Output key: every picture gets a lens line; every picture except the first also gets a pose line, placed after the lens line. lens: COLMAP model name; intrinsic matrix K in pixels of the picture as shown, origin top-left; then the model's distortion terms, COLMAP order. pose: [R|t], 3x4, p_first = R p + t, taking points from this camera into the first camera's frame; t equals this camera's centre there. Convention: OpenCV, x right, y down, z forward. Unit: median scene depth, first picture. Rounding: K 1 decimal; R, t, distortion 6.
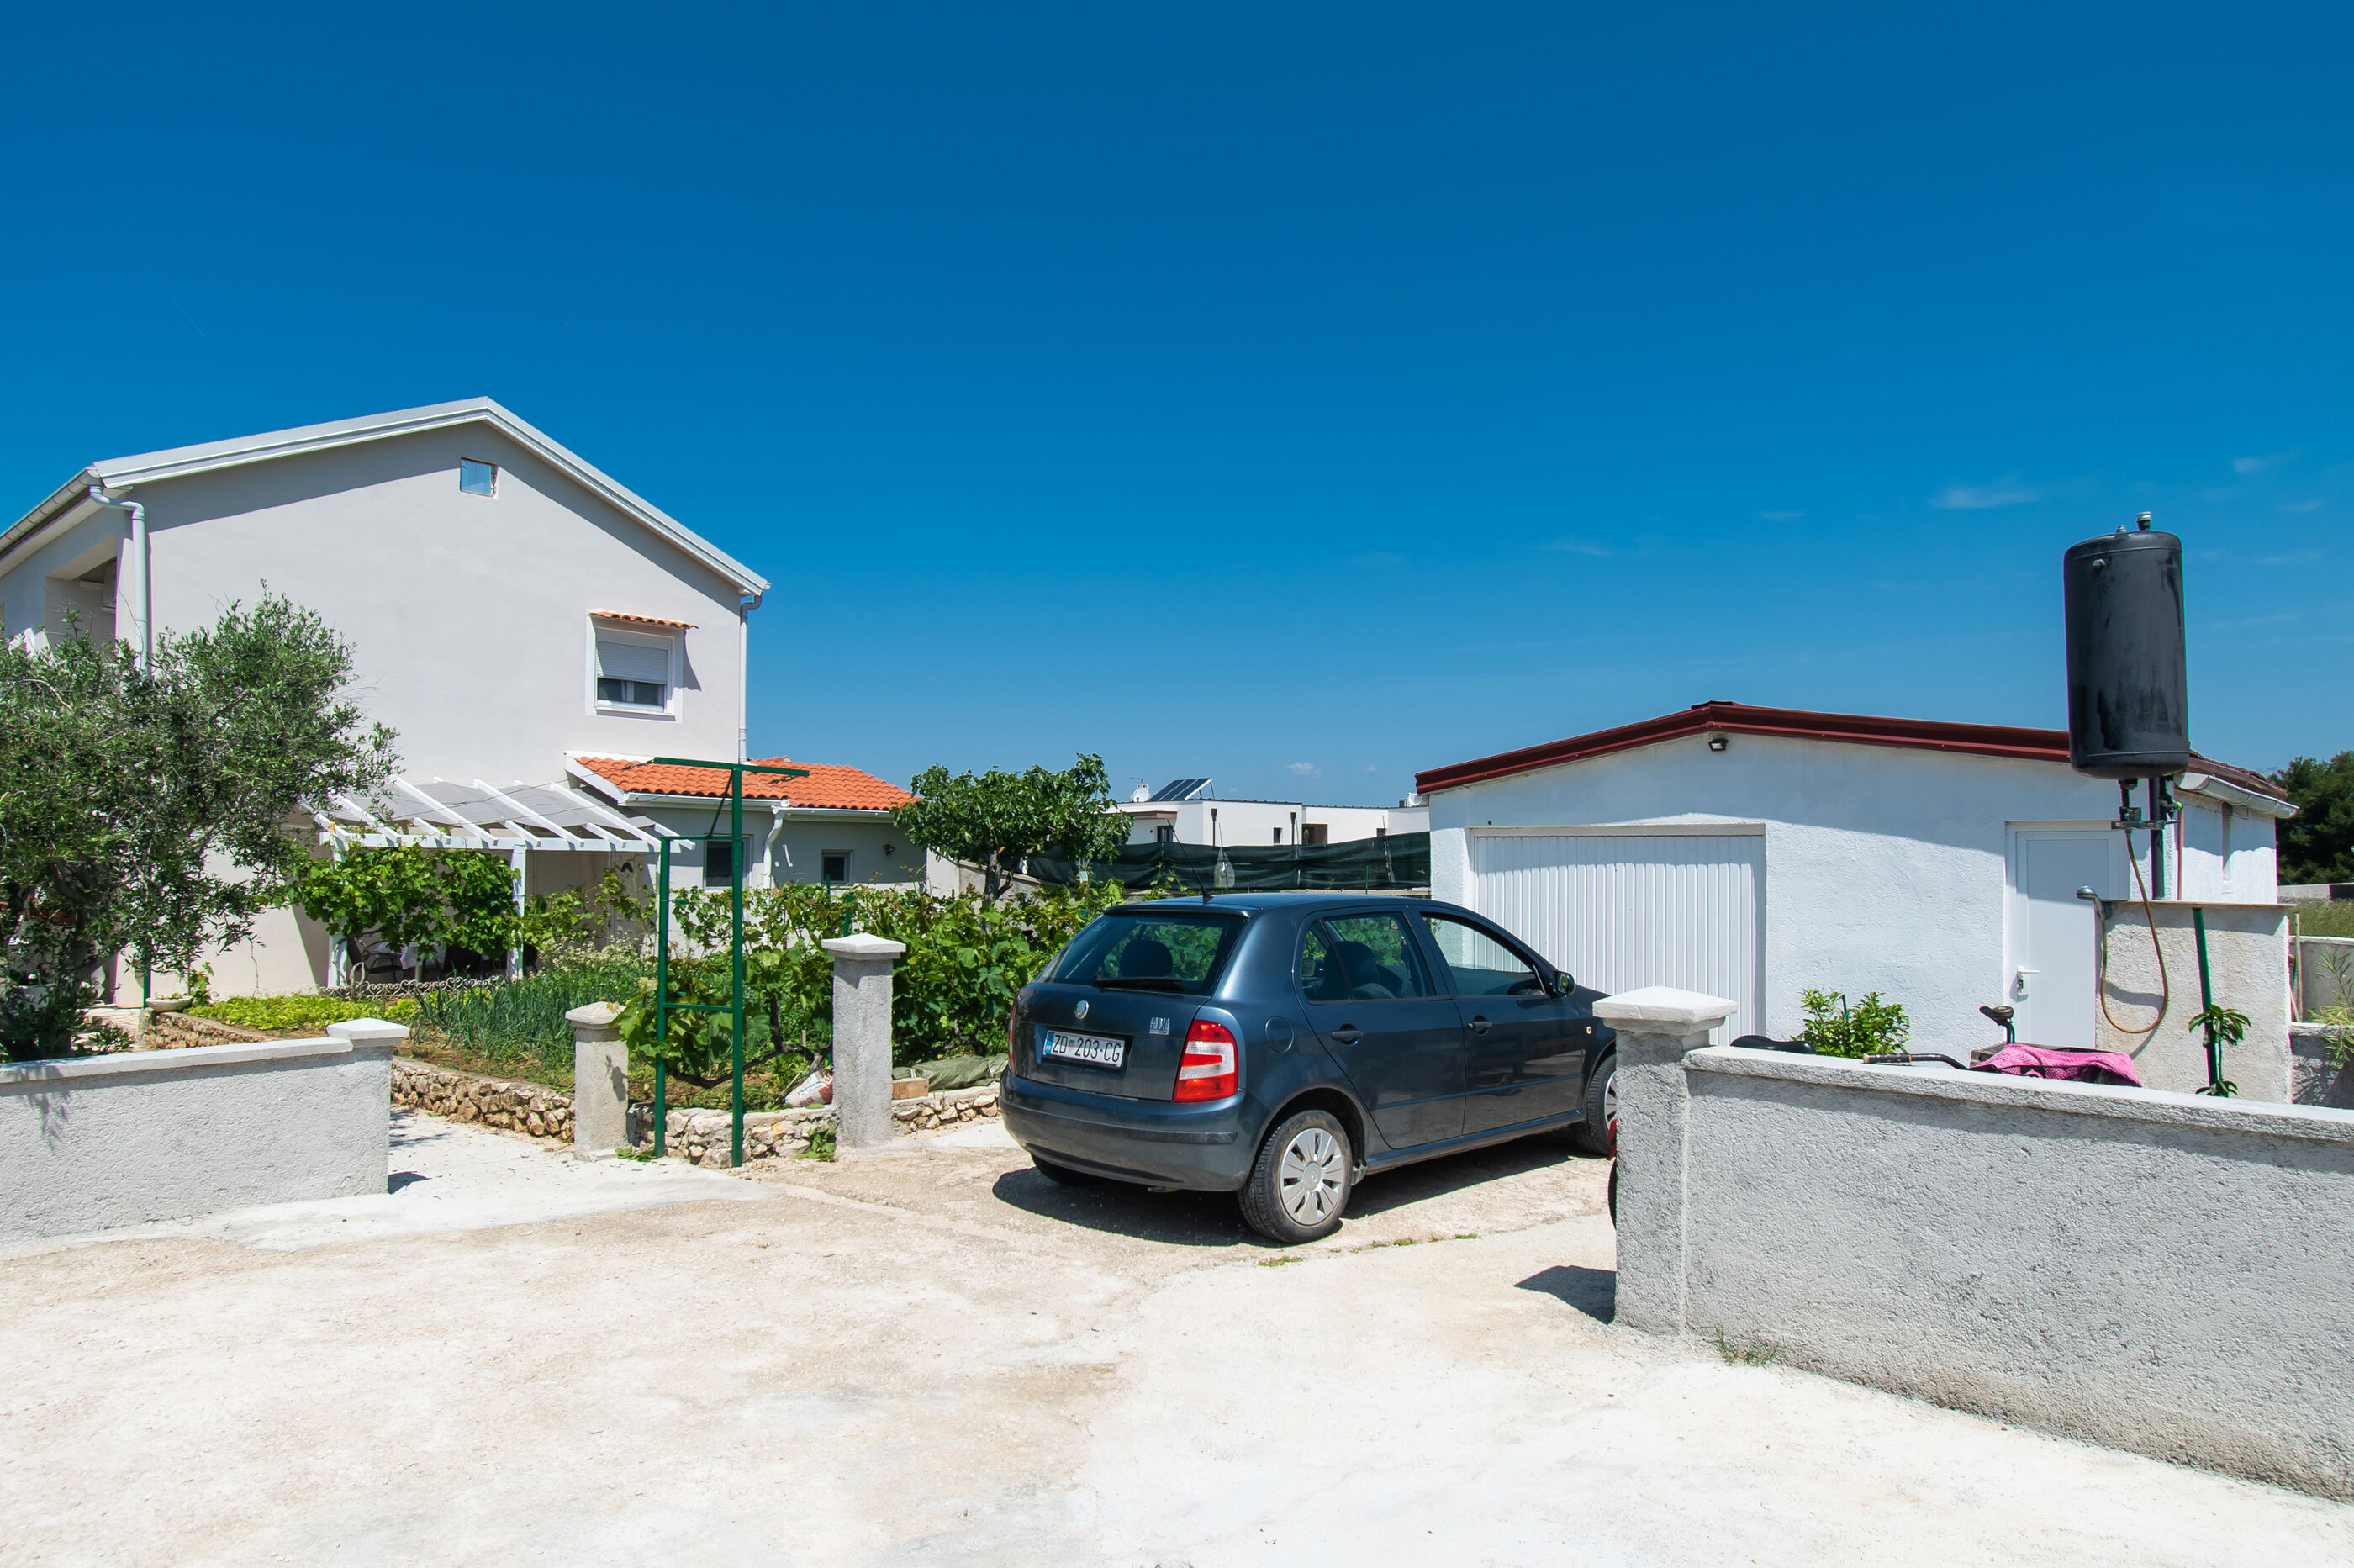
lens RADIAL K [[1375.7, 0, 1253.0], [0, 1375.7, 847.4], [0, 0, 1]] dist [0.001483, -0.011399]
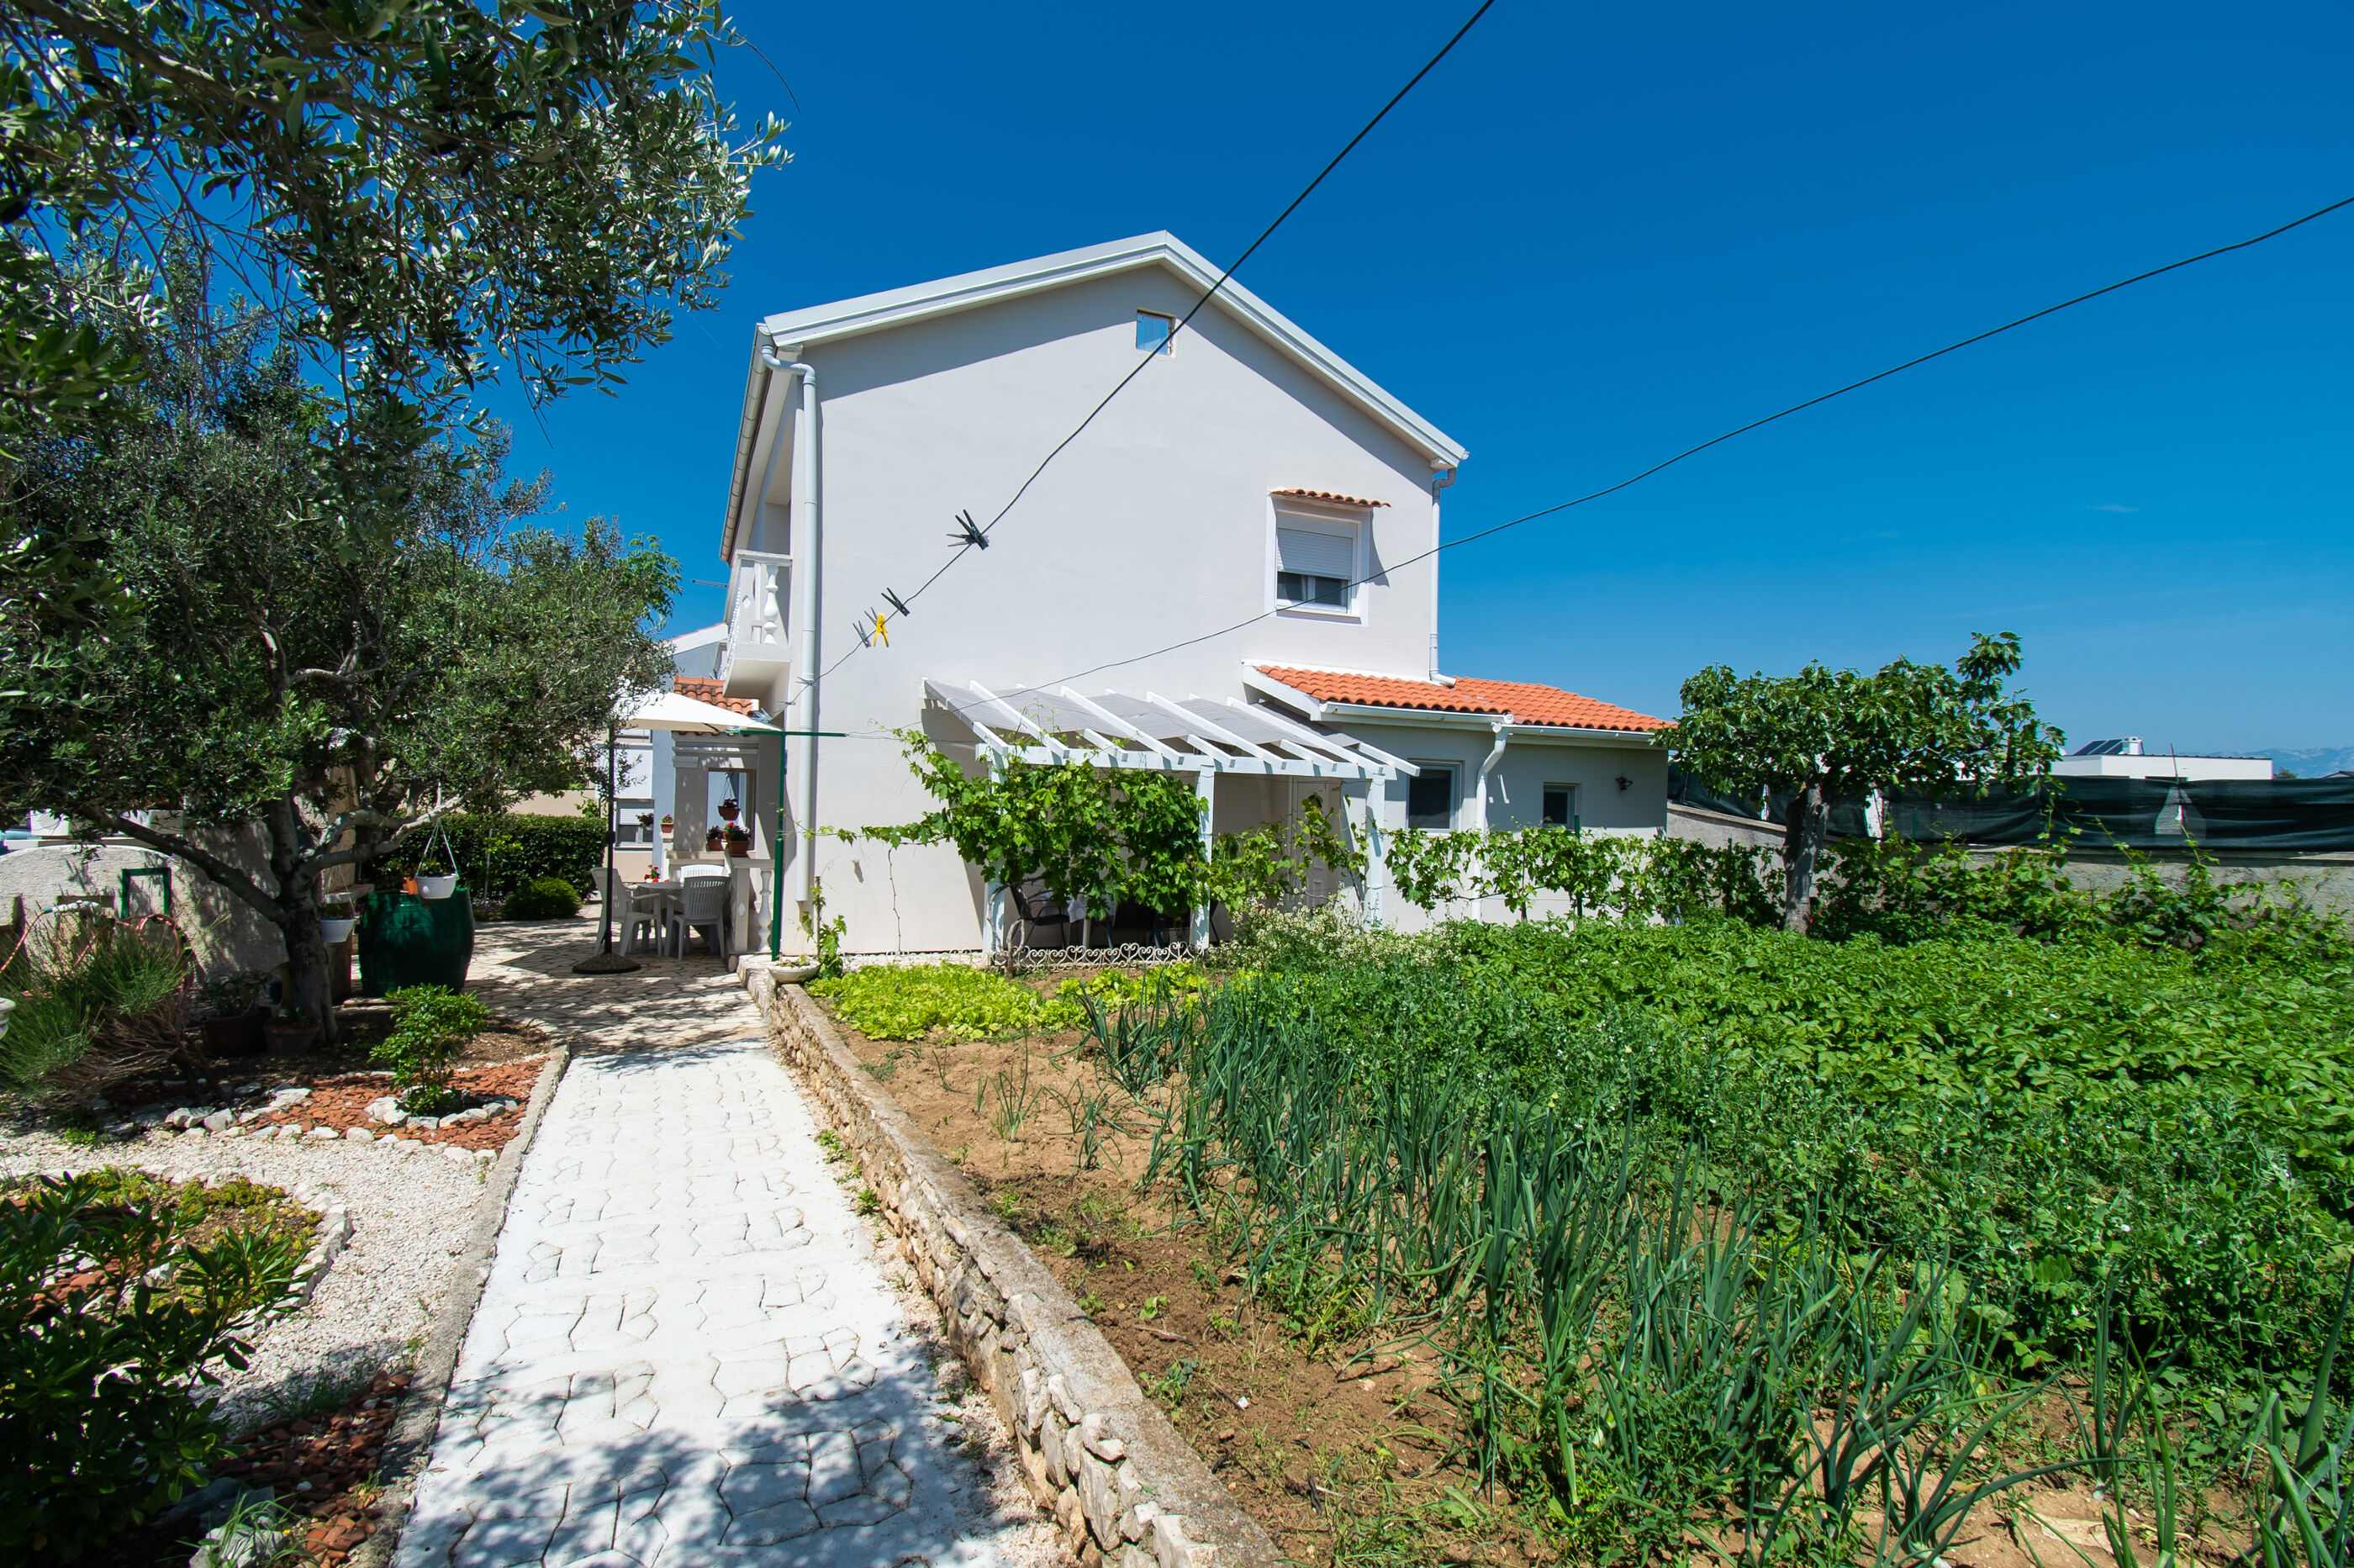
lens RADIAL K [[1093.9, 0, 1177.0], [0, 1093.9, 784.0], [0, 0, 1]] dist [0.003869, -0.009147]
pose [[0.894614, 0.003415, -0.446827, -0.270457], [-0.010246, 0.999865, -0.012871, 0.015056], [0.446722, 0.016093, 0.894528, 0.443103]]
